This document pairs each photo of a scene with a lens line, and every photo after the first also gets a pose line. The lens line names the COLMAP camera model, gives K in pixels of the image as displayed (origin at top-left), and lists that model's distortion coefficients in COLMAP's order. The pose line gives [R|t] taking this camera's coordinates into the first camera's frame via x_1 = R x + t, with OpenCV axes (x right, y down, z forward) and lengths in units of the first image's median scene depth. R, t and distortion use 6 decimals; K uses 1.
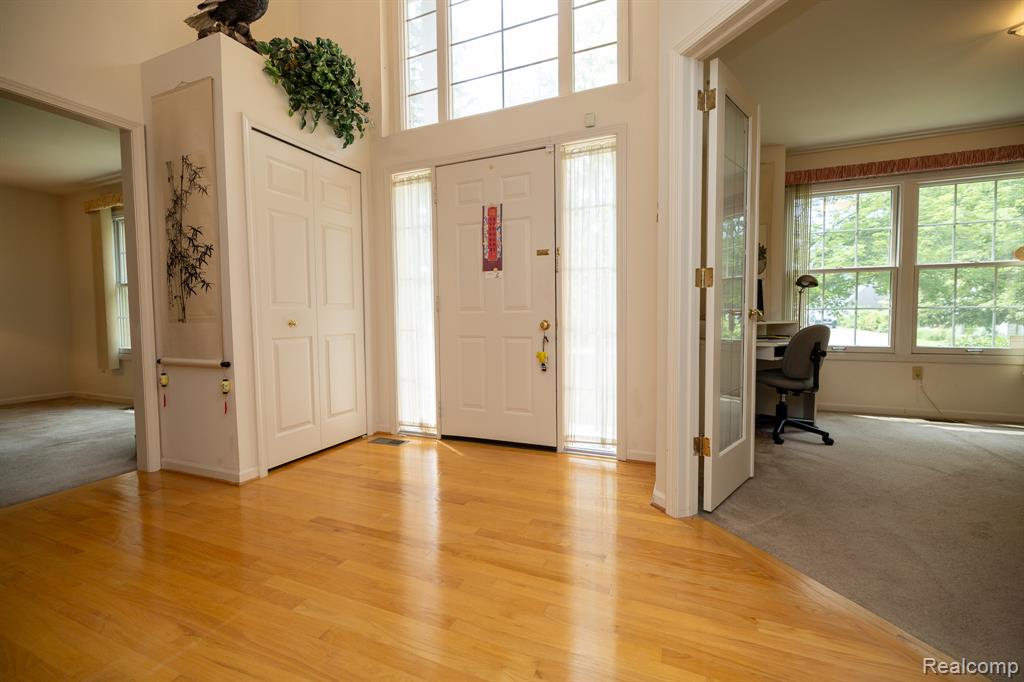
lens RADIAL K [[430.8, 0, 511.0], [0, 430.8, 337.1], [0, 0, 1]] dist [-0.000774, 0.000096]
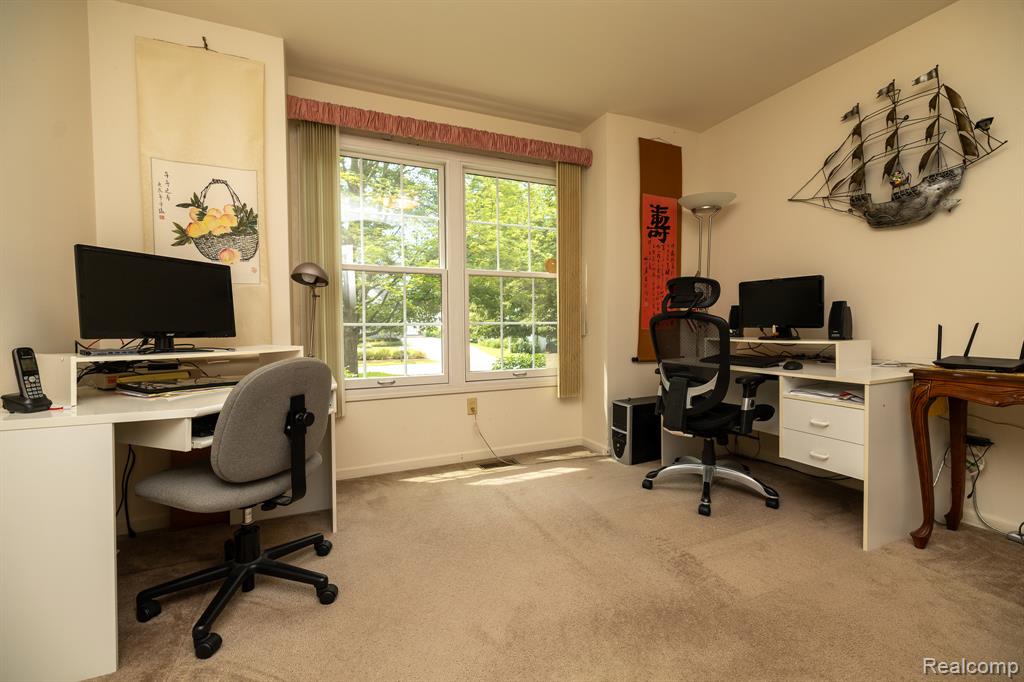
lens RADIAL K [[440.4, 0, 513.8], [0, 440.4, 338.5], [0, 0, 1]] dist [-0.001212, -0.000142]
pose [[0.685829, -0.019514, 0.727501, 0.429761], [0.042290, 0.999020, -0.013070, -0.027454], [-0.726533, 0.039730, 0.685982, 0.403621]]
